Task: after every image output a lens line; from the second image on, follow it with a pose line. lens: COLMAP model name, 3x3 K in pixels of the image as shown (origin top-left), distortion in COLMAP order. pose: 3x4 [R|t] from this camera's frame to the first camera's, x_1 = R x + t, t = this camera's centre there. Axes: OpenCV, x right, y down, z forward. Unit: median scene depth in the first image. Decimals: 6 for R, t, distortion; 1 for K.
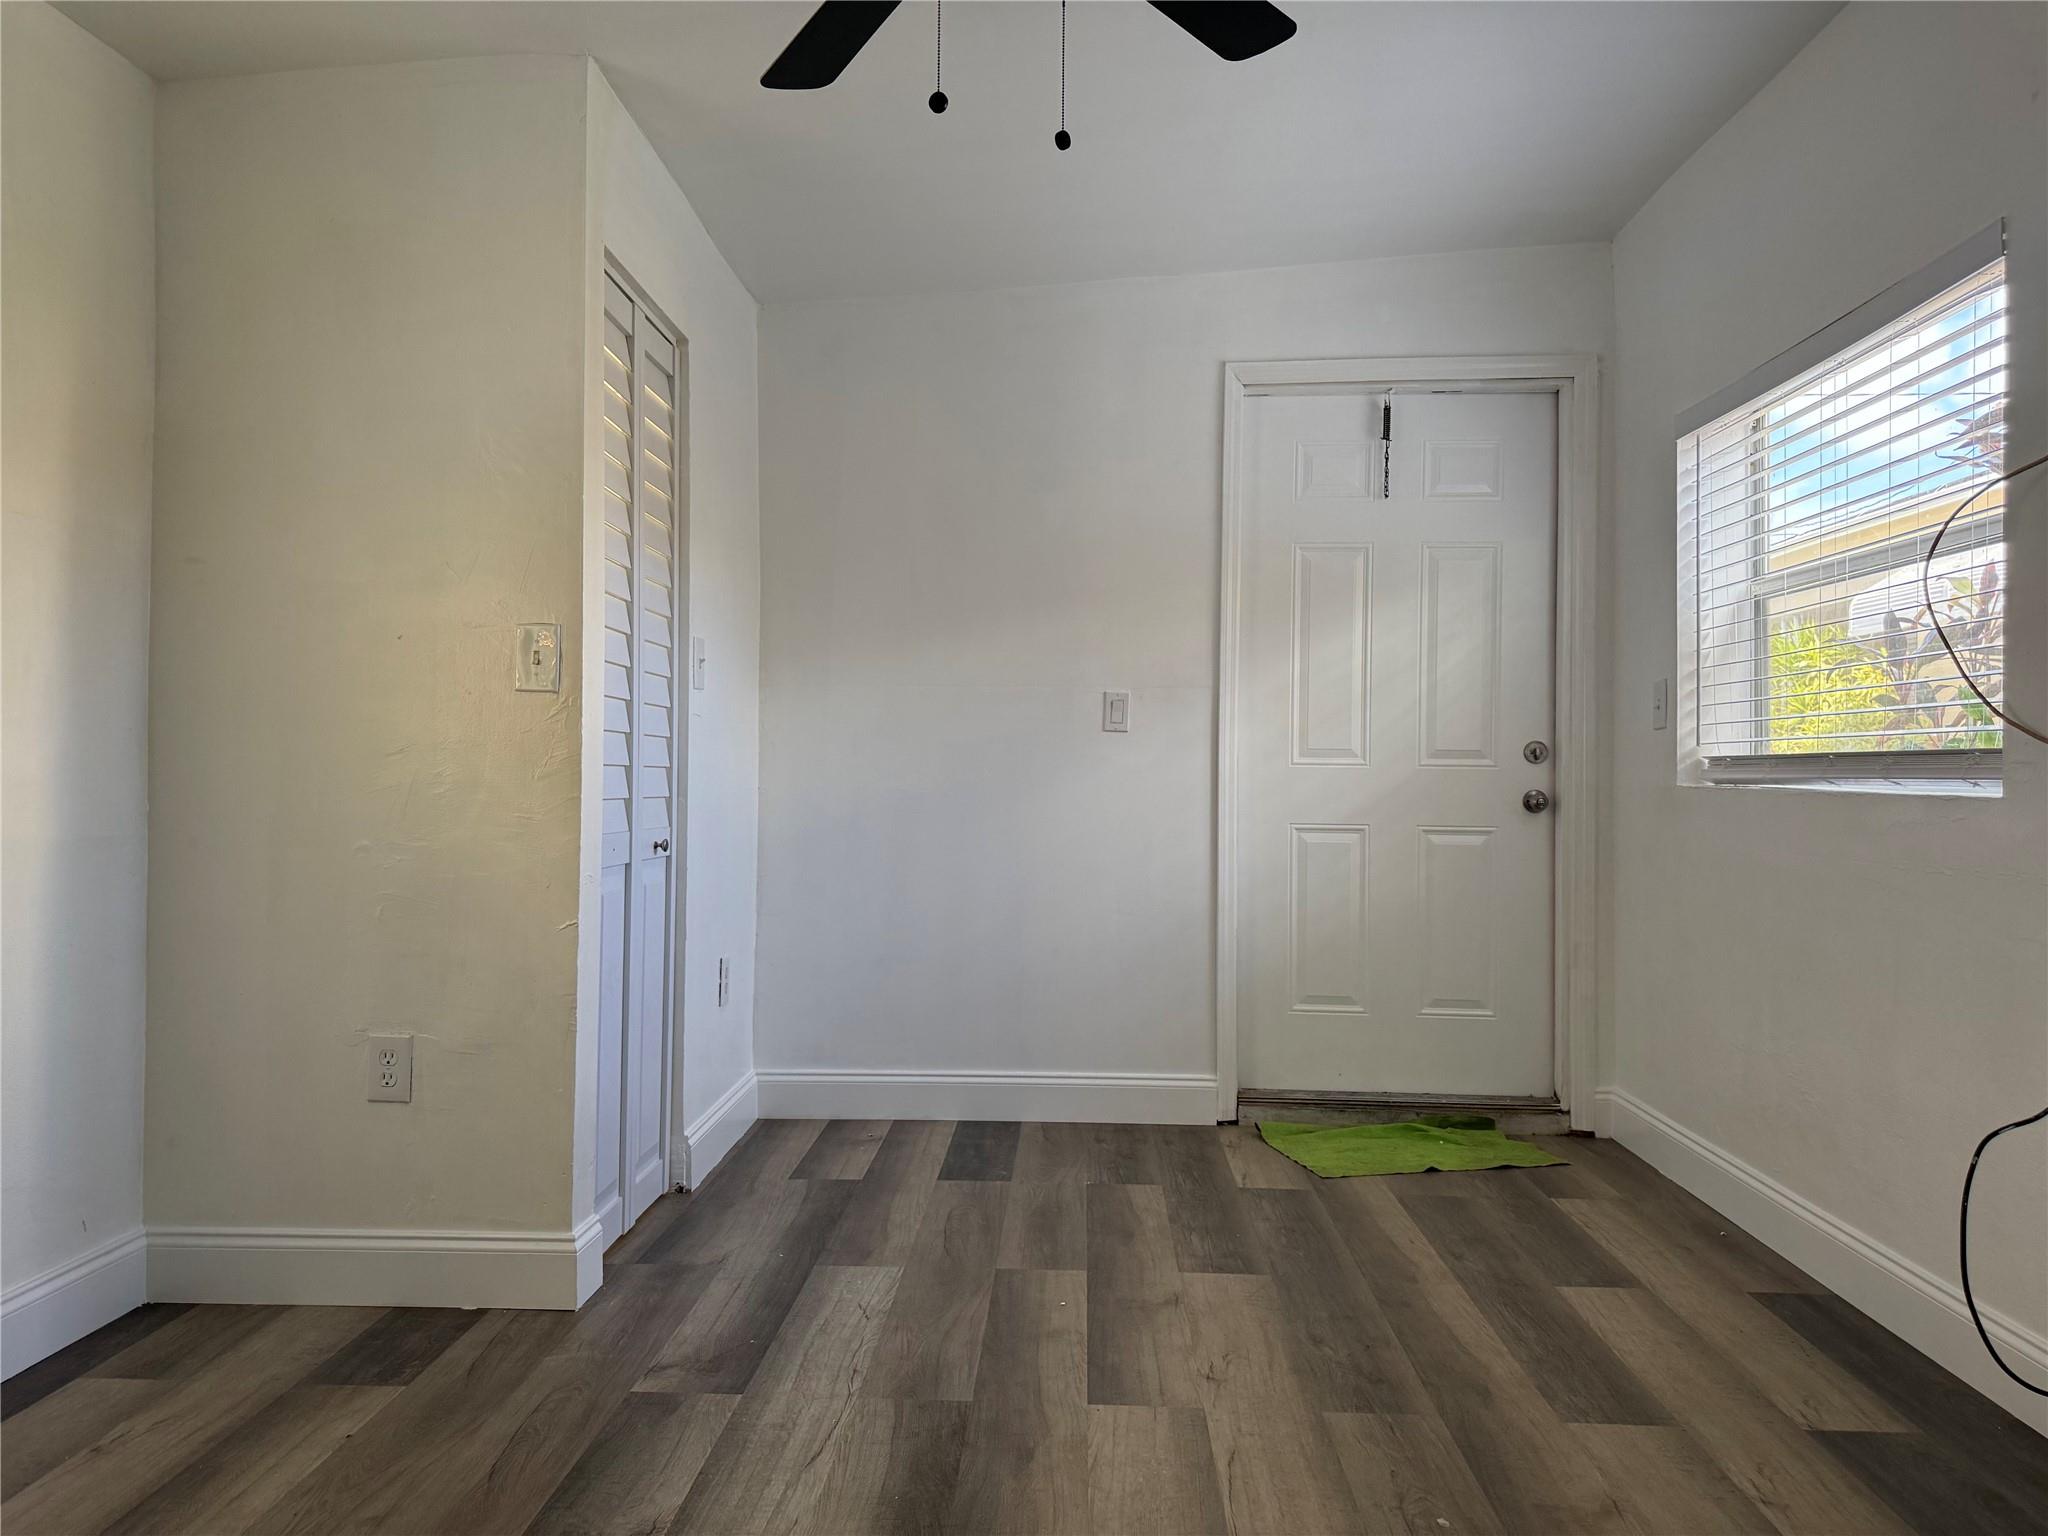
lens RADIAL K [[1482.8, 0, 1021.4], [0, 1482.8, 763.8], [0, 0, 1]] dist [0.045655, -0.052854]
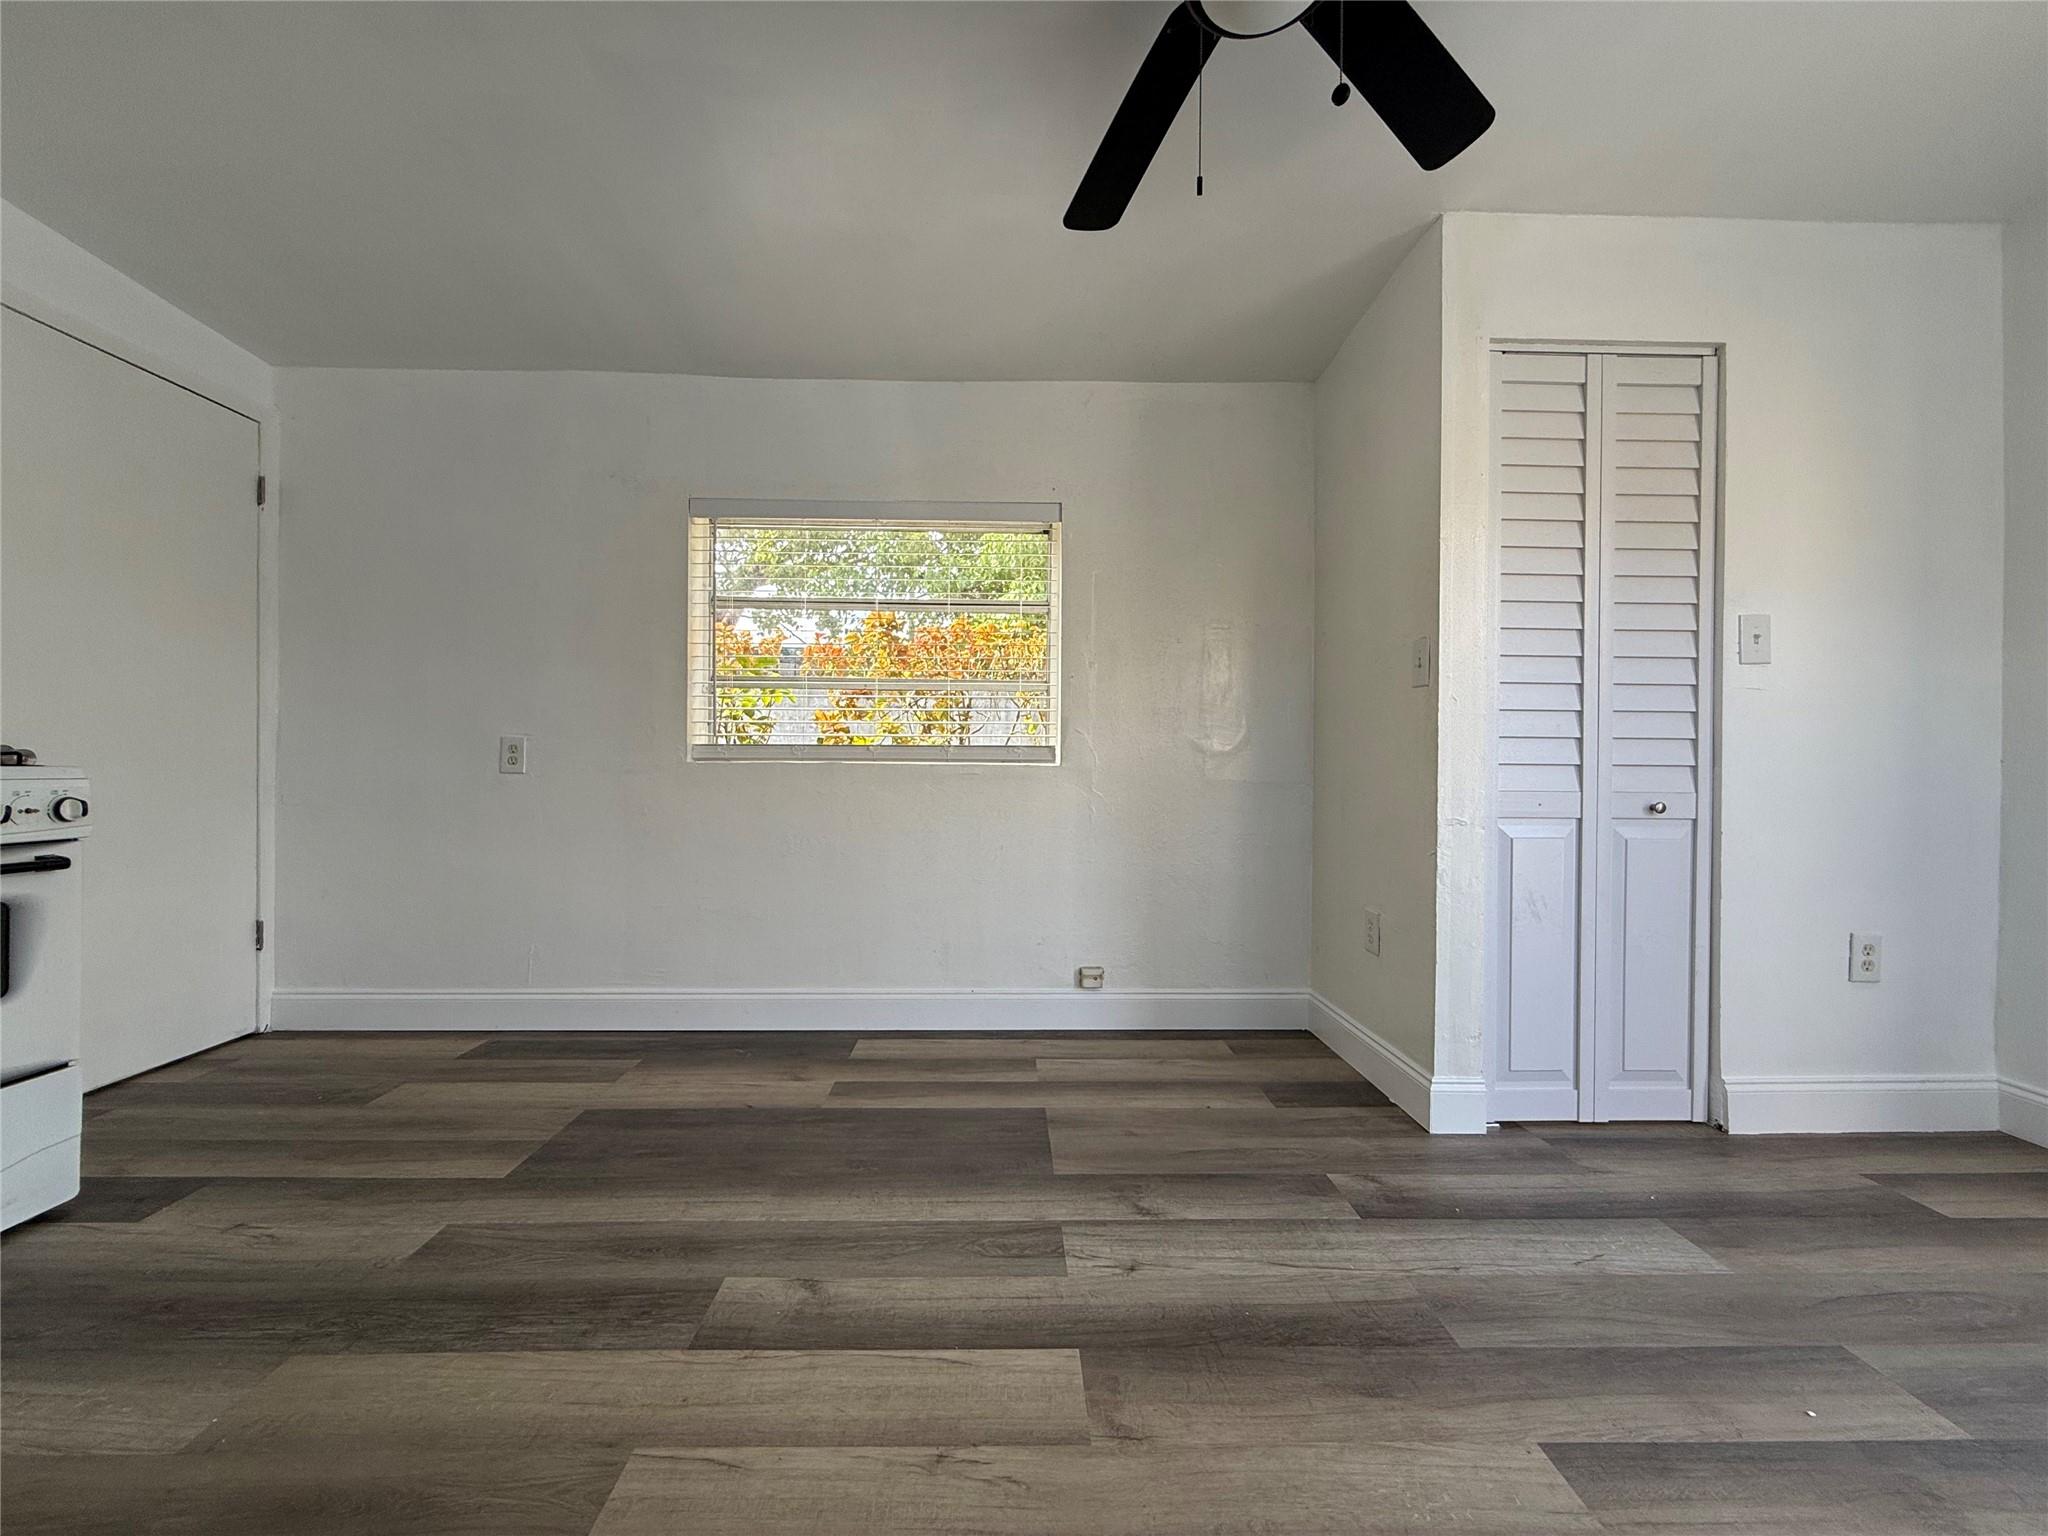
lens RADIAL K [[823.8, 0, 1017.2], [0, 823.8, 769.5], [0, 0, 1]] dist [0.006328, 0.000151]
pose [[0.058511, 0.002083, -0.998285, 0.437482], [0.000724, 0.999997, 0.002129, 0.028691], [0.998286, -0.000847, 0.058510, 0.572989]]
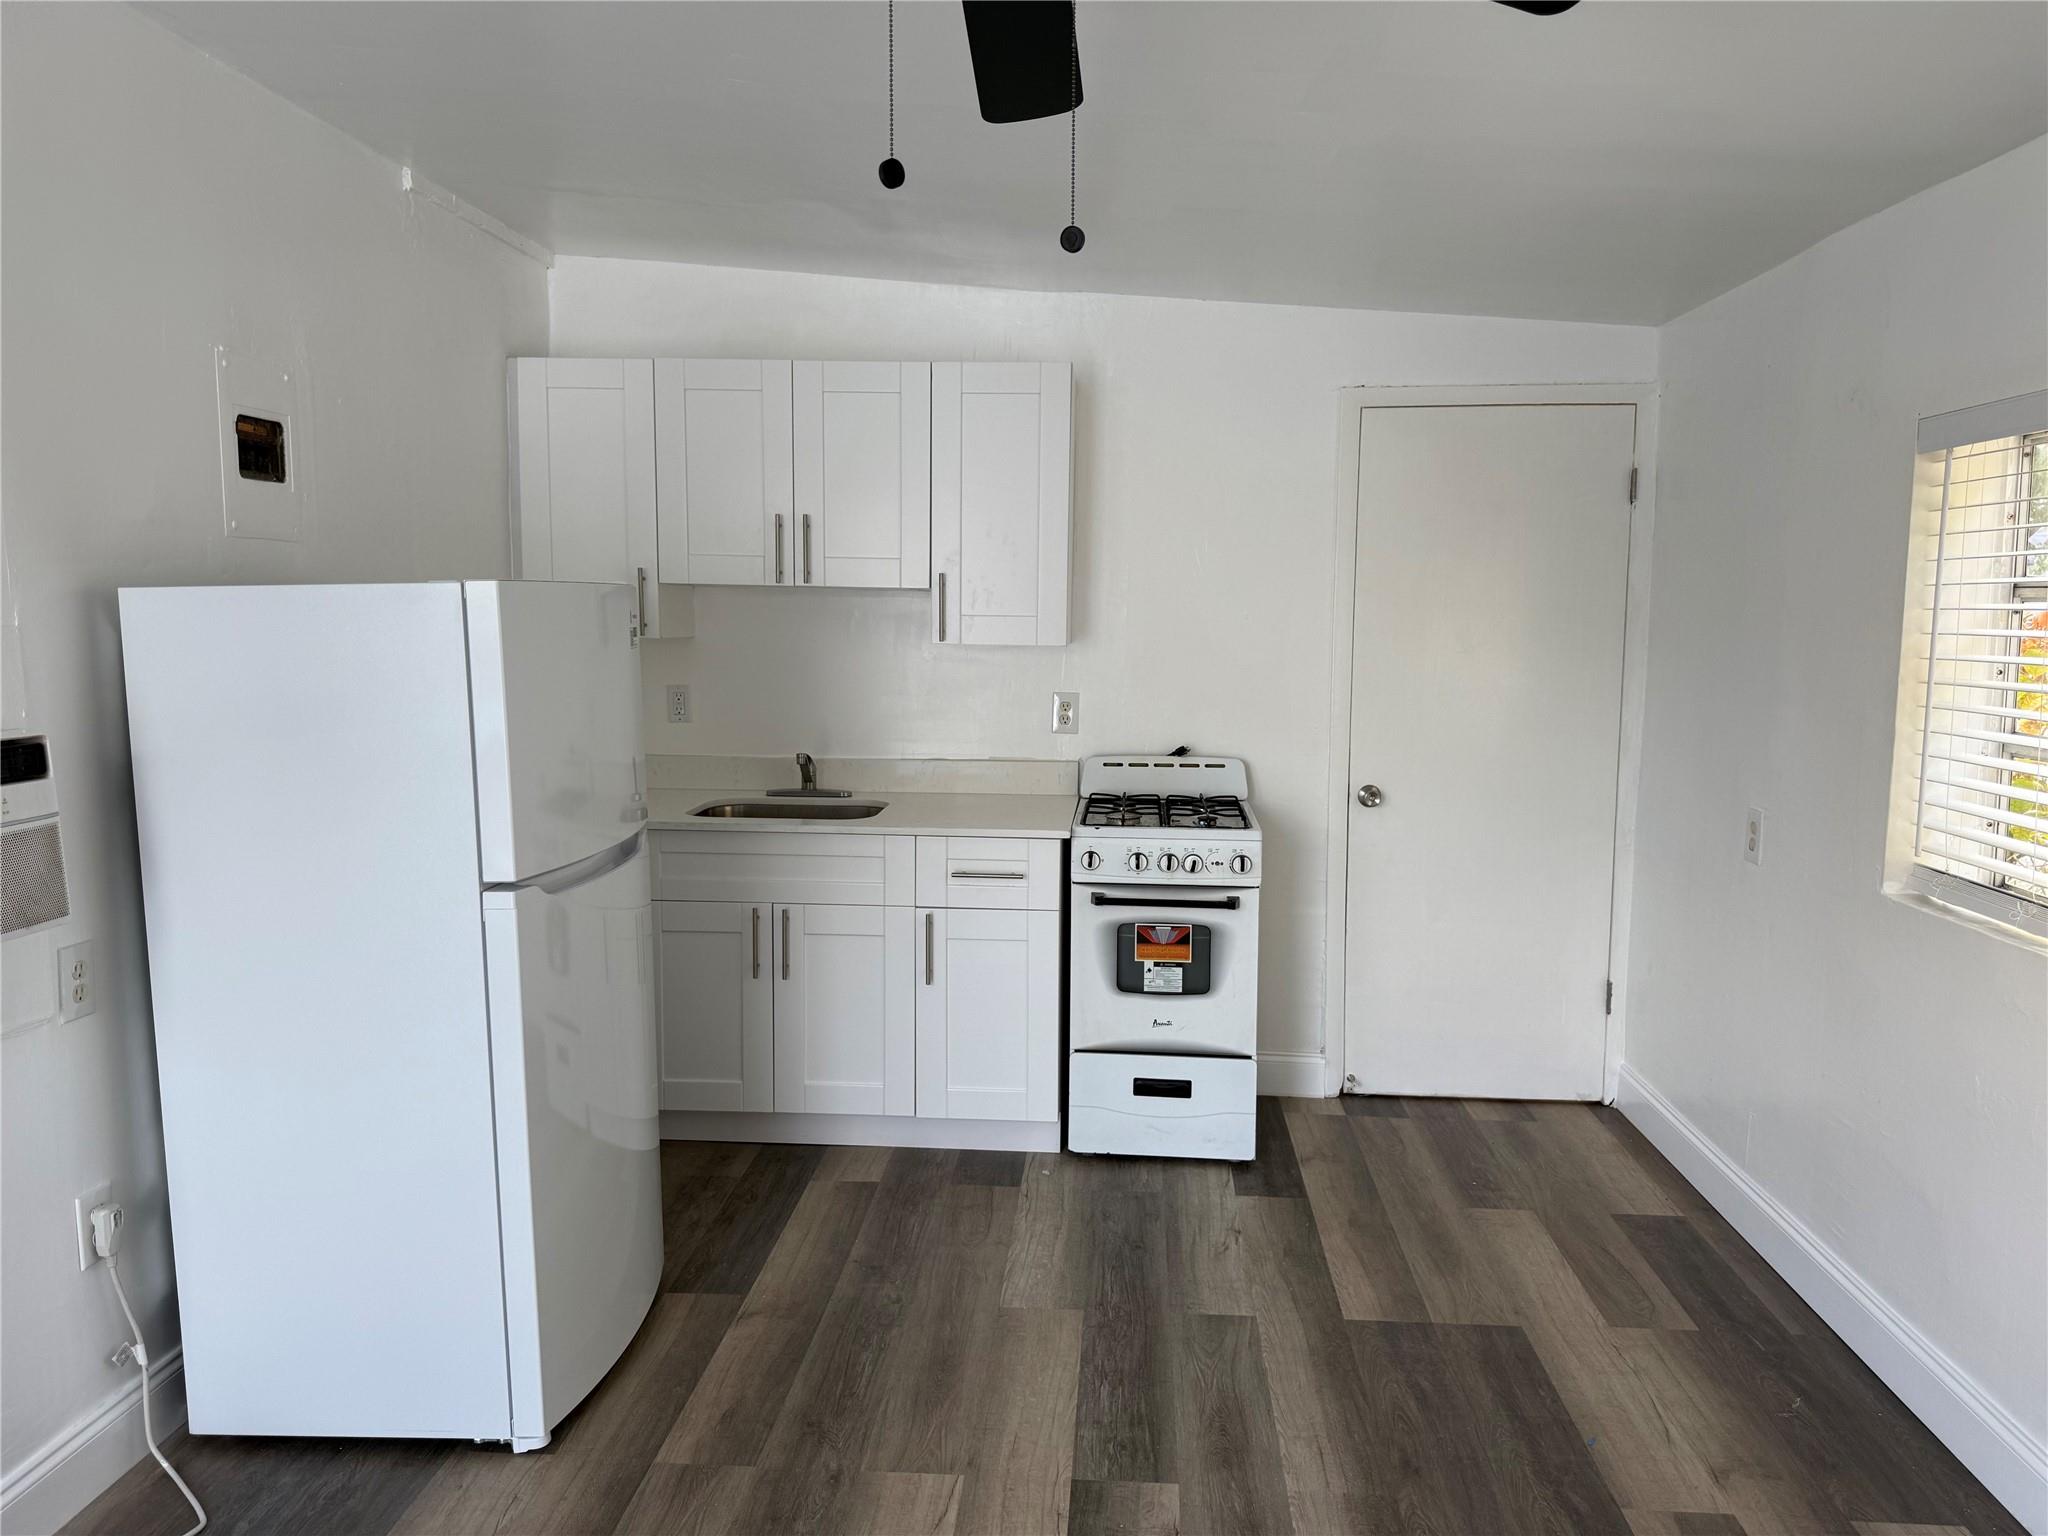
lens RADIAL K [[1481.3, 0, 1024.0], [0, 1481.3, 768.0], [0, 0, 1]] dist [0.054467, -0.070303]
pose [[-0.999556, -0.014052, 0.026256, -0.036820], [-0.011081, 0.993863, 0.110065, -0.181330], [-0.027641, 0.109725, -0.993578, 1.292367]]
